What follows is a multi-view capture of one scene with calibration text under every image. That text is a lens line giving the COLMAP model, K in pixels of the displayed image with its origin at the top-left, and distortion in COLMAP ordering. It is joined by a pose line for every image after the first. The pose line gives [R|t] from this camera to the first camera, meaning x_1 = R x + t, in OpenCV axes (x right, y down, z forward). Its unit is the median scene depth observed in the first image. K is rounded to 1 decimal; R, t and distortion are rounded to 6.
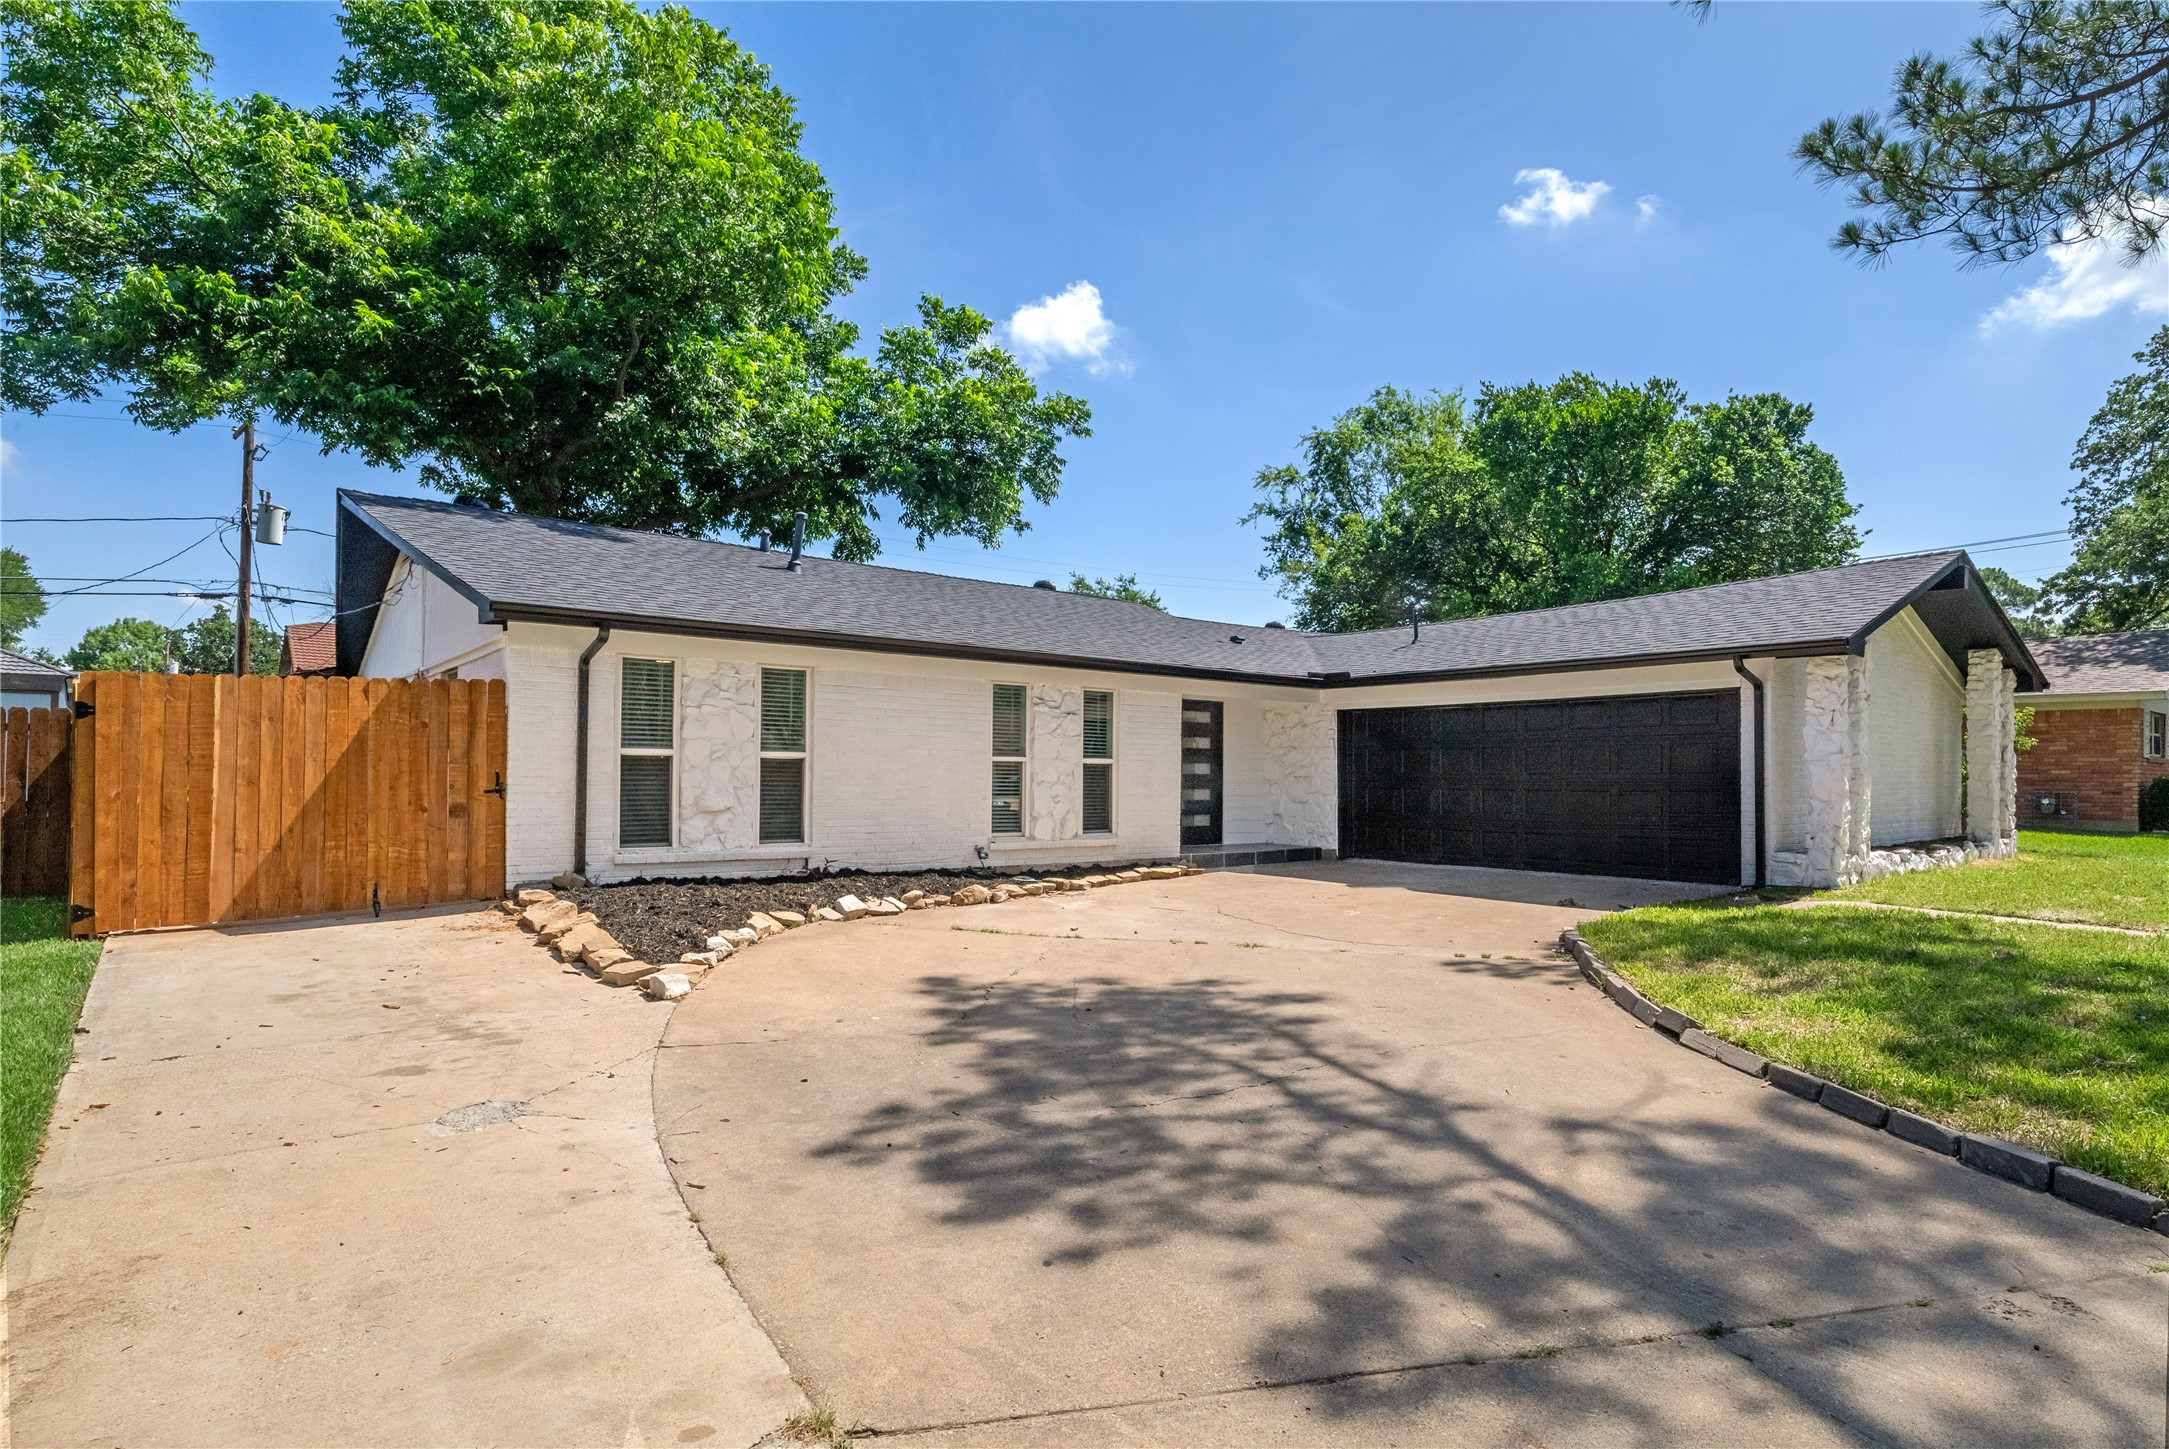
lens RADIAL K [[1207.3, 0, 1151.5], [0, 1207.3, 730.4], [0, 0, 1]] dist [-0.002516, 0.002671]
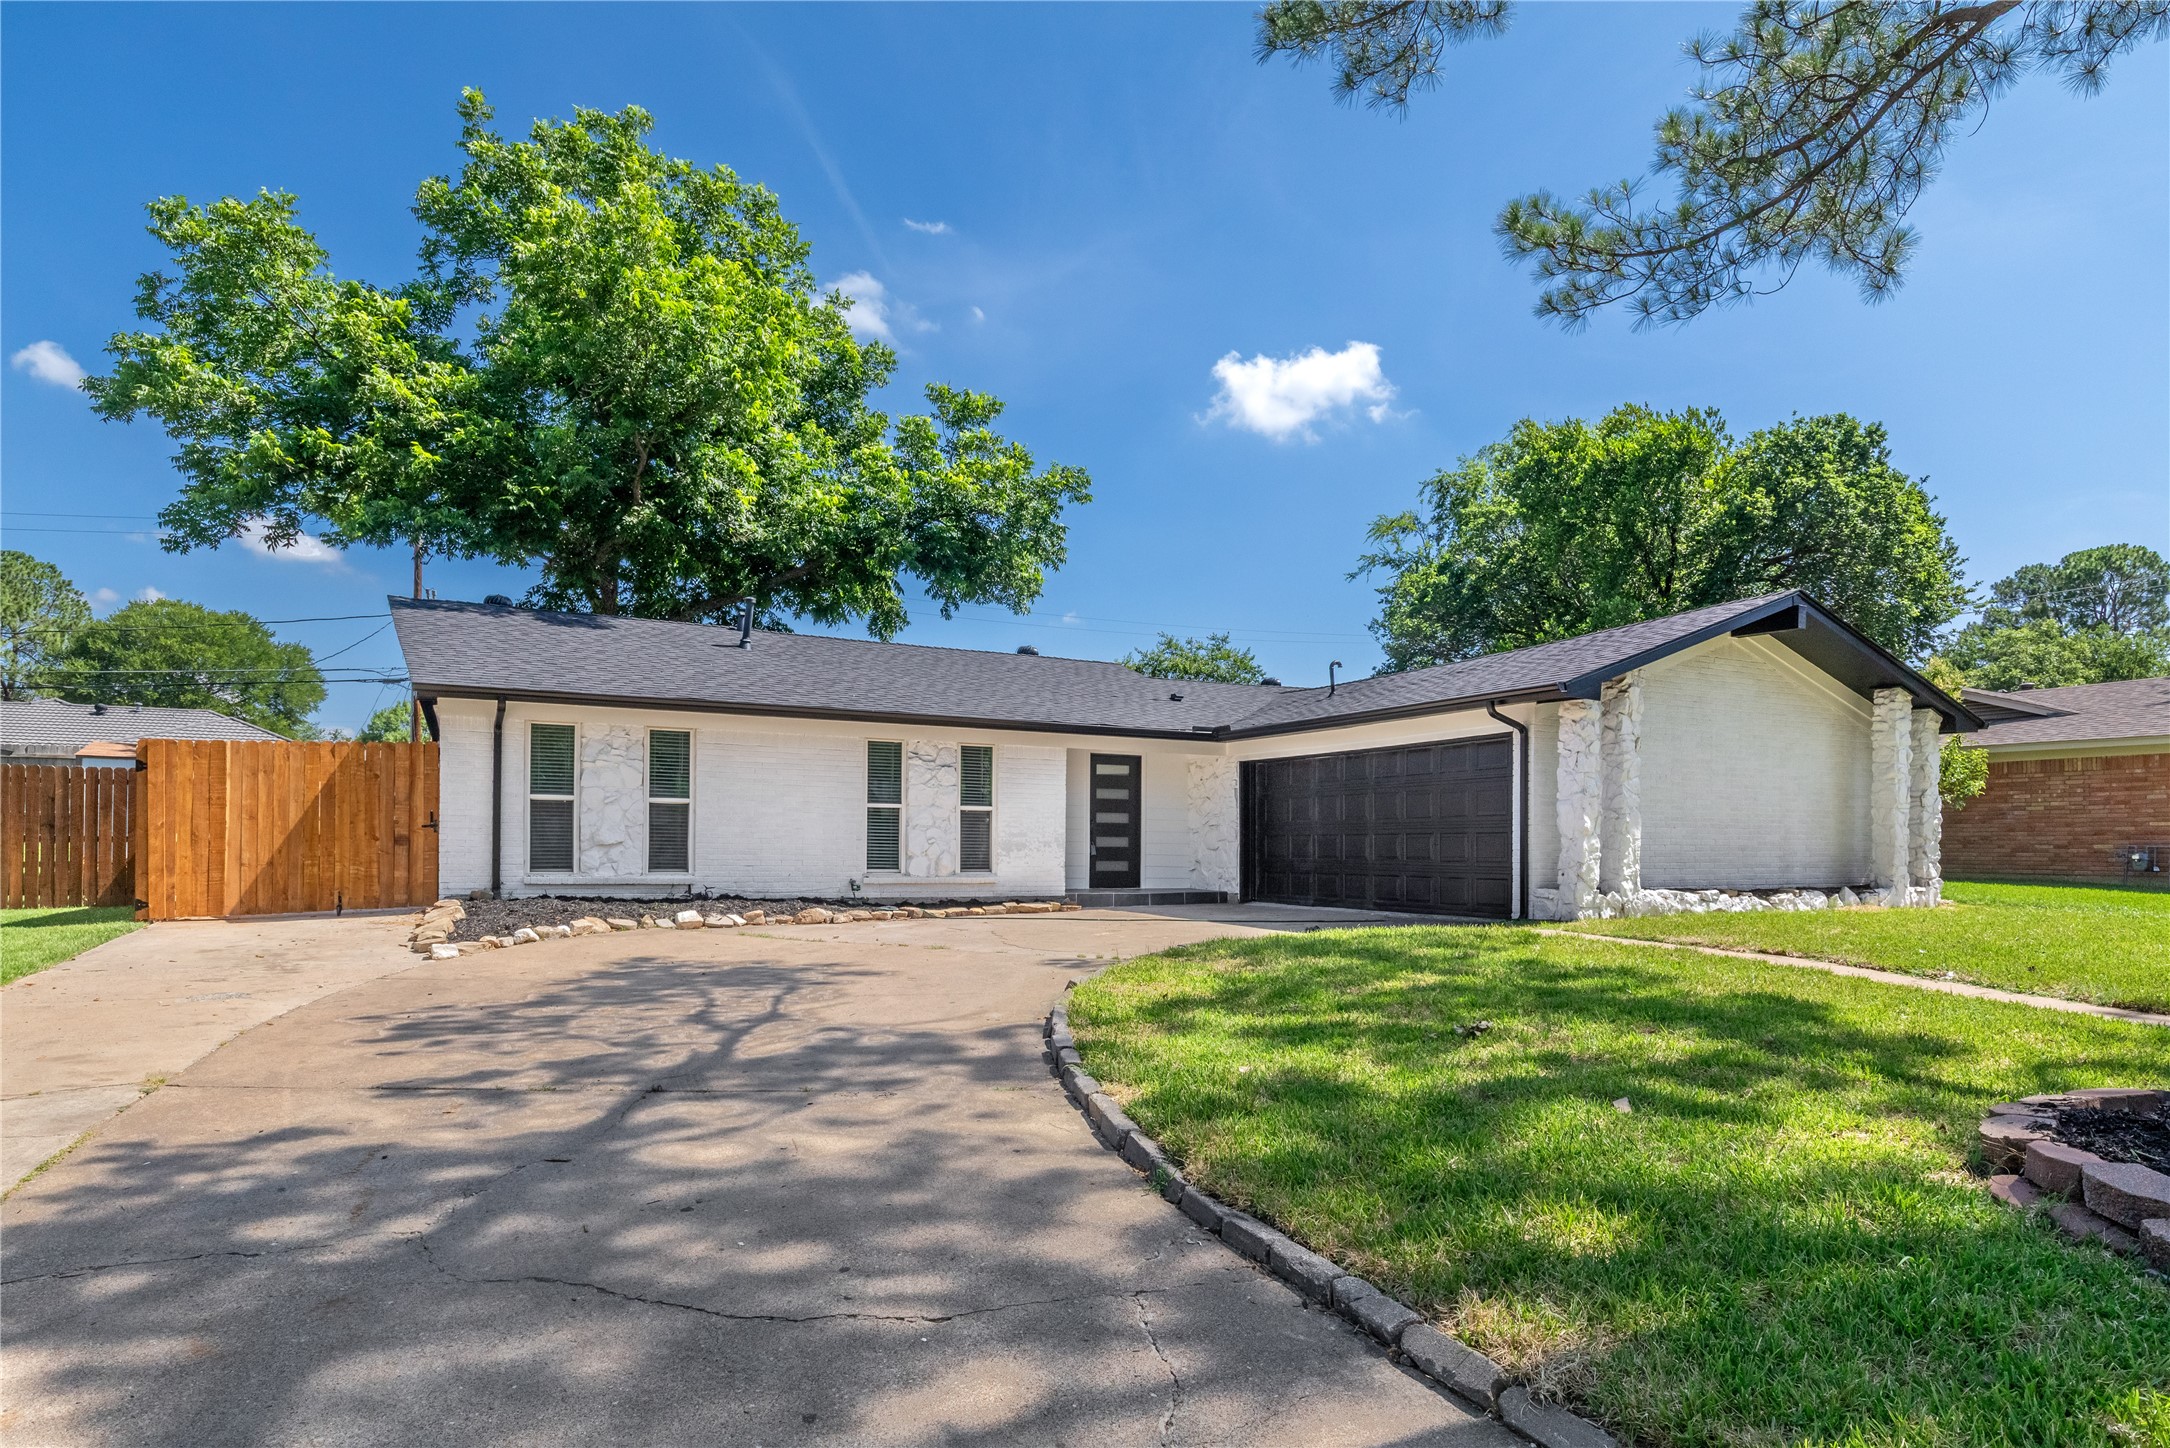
lens RADIAL K [[1300.6, 0, 1130.5], [0, 1300.6, 818.5], [0, 0, 1]] dist [-0.002755, -0.000733]
pose [[0.975639, -0.003624, -0.219350, 0.348318], [0.006859, 0.999879, 0.013986, 0.018370], [0.219273, -0.015150, 0.975546, -0.149750]]
